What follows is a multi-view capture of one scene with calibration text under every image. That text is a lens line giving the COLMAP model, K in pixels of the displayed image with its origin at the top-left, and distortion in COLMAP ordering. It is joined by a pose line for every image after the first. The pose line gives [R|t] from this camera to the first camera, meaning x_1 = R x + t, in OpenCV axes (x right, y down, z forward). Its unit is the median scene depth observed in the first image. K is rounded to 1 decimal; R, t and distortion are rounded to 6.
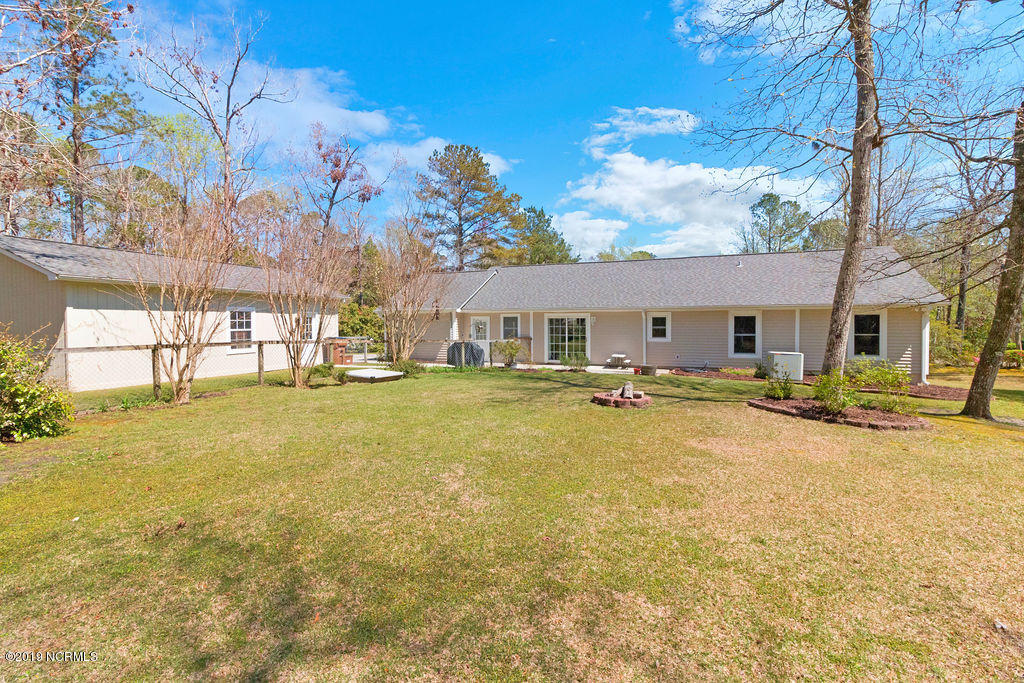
lens RADIAL K [[464.4, 0, 513.9], [0, 464.4, 337.0], [0, 0, 1]] dist [0.000409, 0.001574]
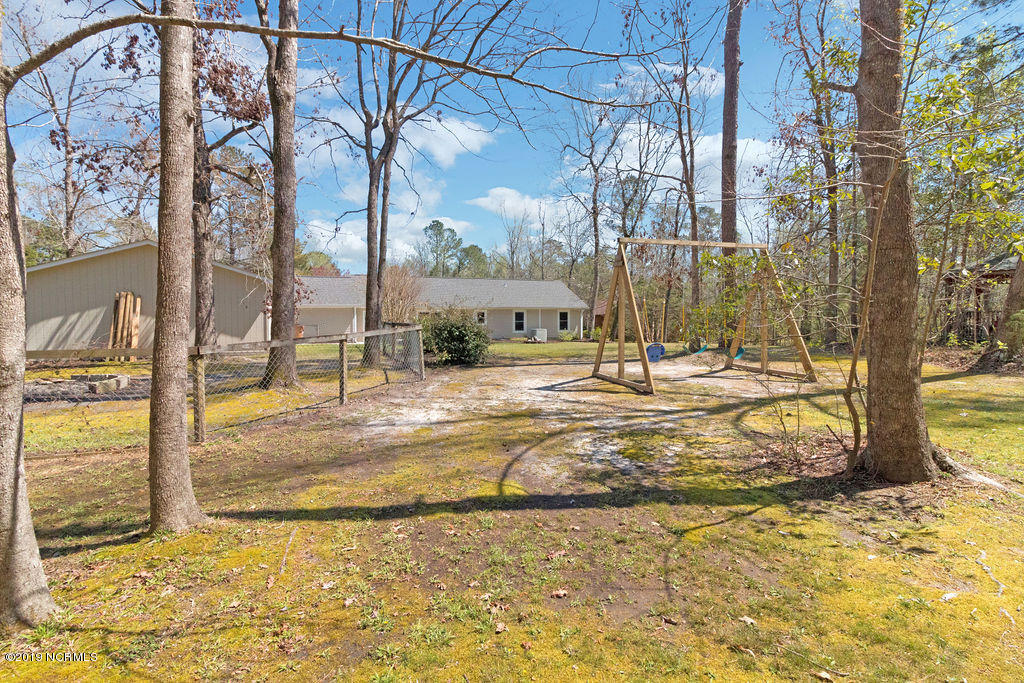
lens RADIAL K [[464.4, 0, 511.8], [0, 464.4, 339.9], [0, 0, 1]] dist [0.000409, 0.001574]
pose [[0.718346, -0.026390, 0.695185, -0.986675], [0.015517, 0.999639, 0.021913, 0.032635], [-0.695513, -0.004954, 0.718497, -0.466254]]
